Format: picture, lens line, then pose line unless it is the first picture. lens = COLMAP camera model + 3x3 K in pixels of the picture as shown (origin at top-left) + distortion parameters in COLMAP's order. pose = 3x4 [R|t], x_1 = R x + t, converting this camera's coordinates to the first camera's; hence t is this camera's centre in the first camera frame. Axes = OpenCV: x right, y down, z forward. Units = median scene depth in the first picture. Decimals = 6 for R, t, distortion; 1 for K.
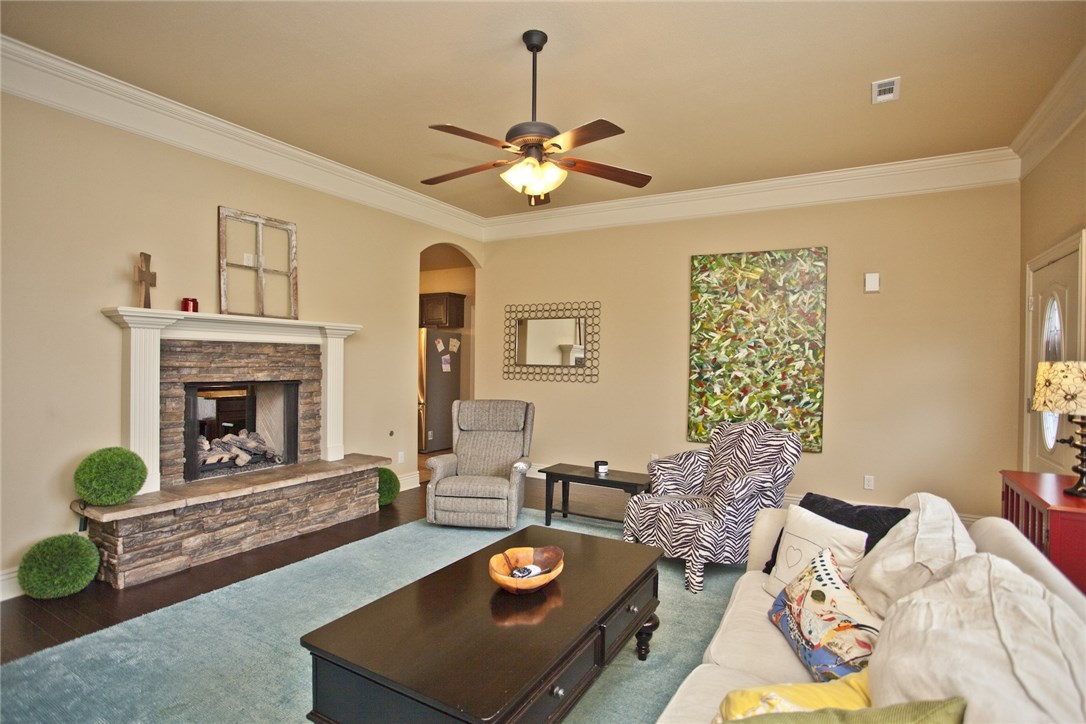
lens RADIAL K [[538.7, 0, 544.8], [0, 538.7, 361.5], [0, 0, 1]] dist [-0.074341, 0.030476]
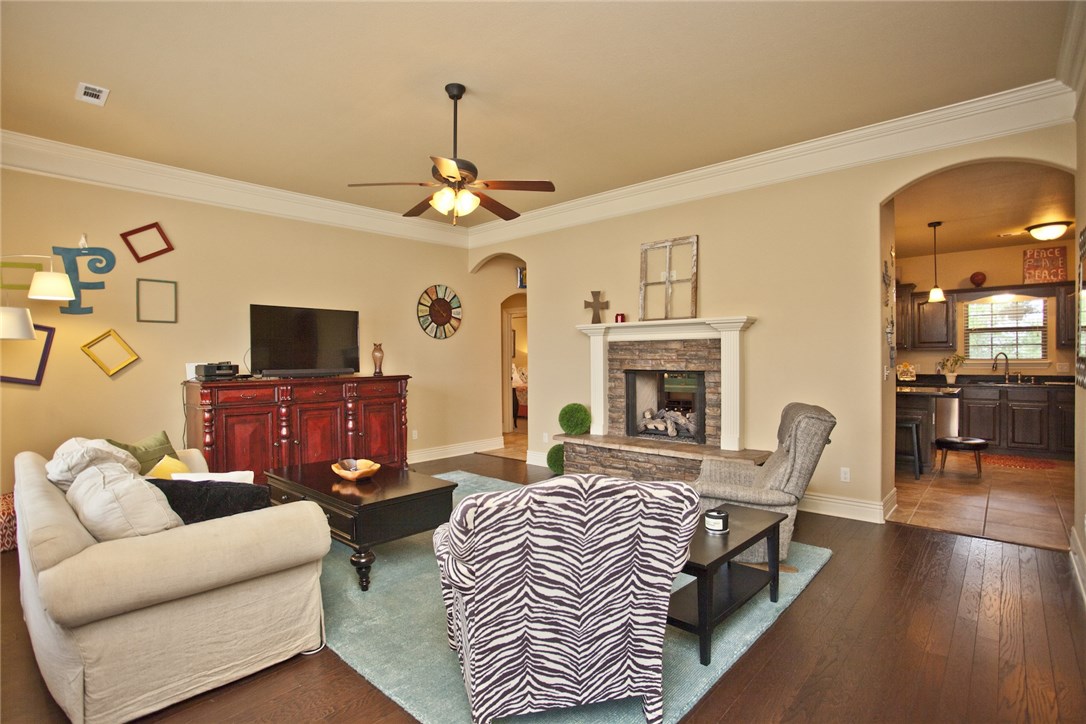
lens RADIAL K [[538.7, 0, 552.1], [0, 538.7, 361.4], [0, 0, 1]] dist [-0.074341, 0.030476]
pose [[-0.205837, -0.003669, -0.978579, 0.666705], [0.000857, 0.999992, -0.003930, 0.017619], [0.978586, -0.001648, -0.205832, 0.850721]]
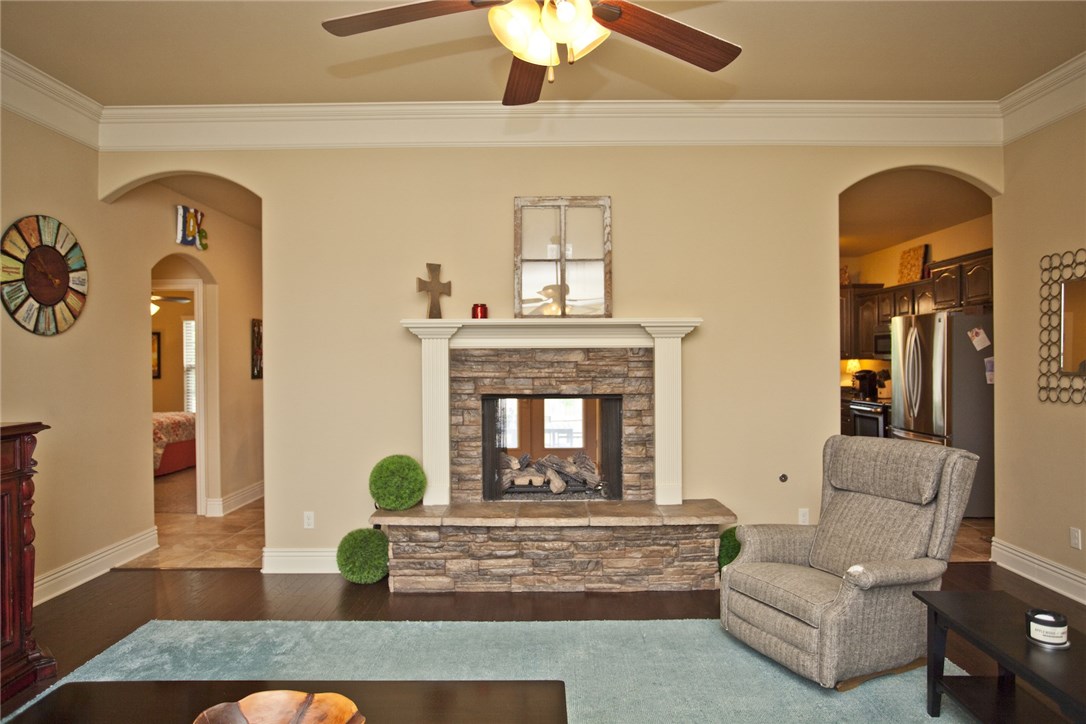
lens RADIAL K [[670.4, 0, 554.4], [0, 670.4, 366.5], [0, 0, 1]] dist [-0.042877, 0.013422]
pose [[0.505536, -0.009428, -0.862754, 0.315721], [0.008960, 0.999944, -0.005677, -0.001123], [0.862759, -0.004860, 0.505592, 0.385495]]
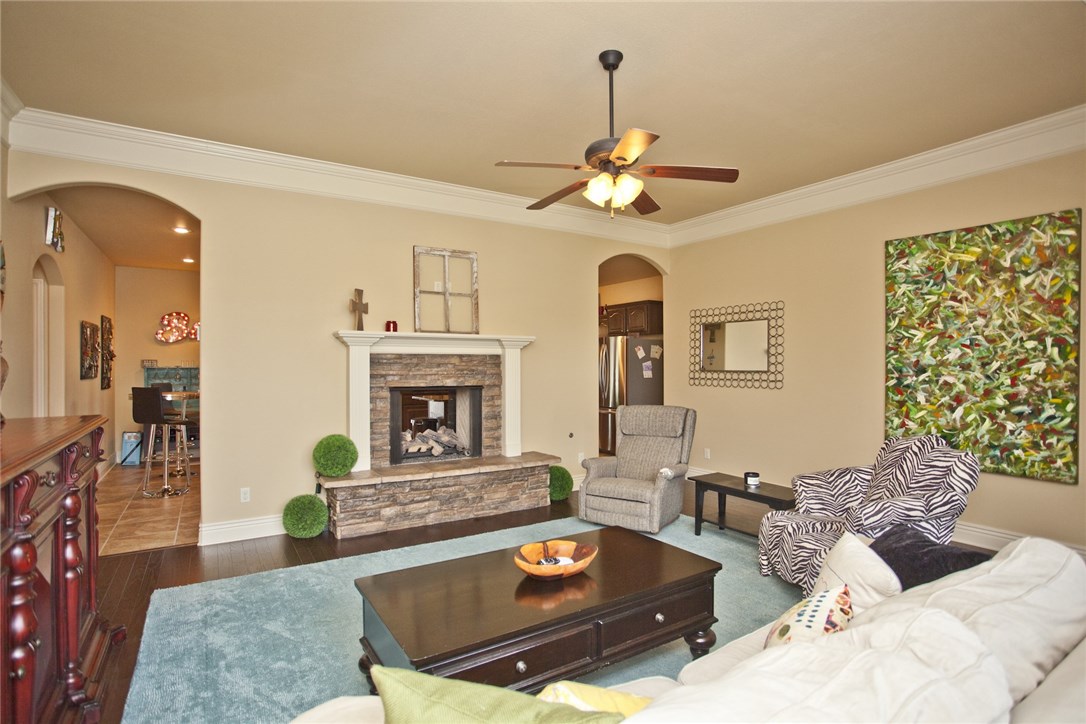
lens RADIAL K [[538.7, 0, 546.7], [0, 538.7, 362.4], [0, 0, 1]] dist [-0.074341, 0.030476]
pose [[0.888644, -0.015951, -0.458319, 0.192987], [0.011139, 0.999851, -0.013202, 0.001379], [0.458462, 0.006626, 0.888690, 0.010214]]
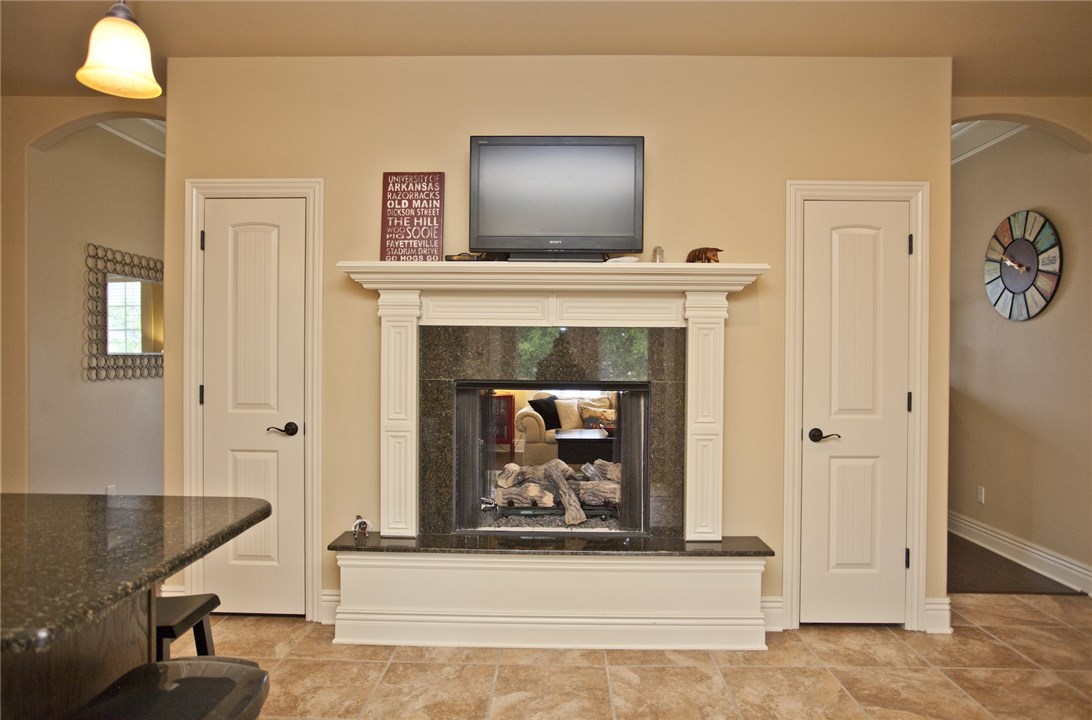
lens RADIAL K [[674.2, 0, 547.5], [0, 674.2, 364.1], [0, 0, 1]] dist [-0.042877, 0.013422]
pose [[-0.480635, -0.029829, 0.876414, -1.171187], [-0.010676, 0.999546, 0.028165, -0.009852], [-0.876856, 0.004181, -0.480735, 1.237089]]
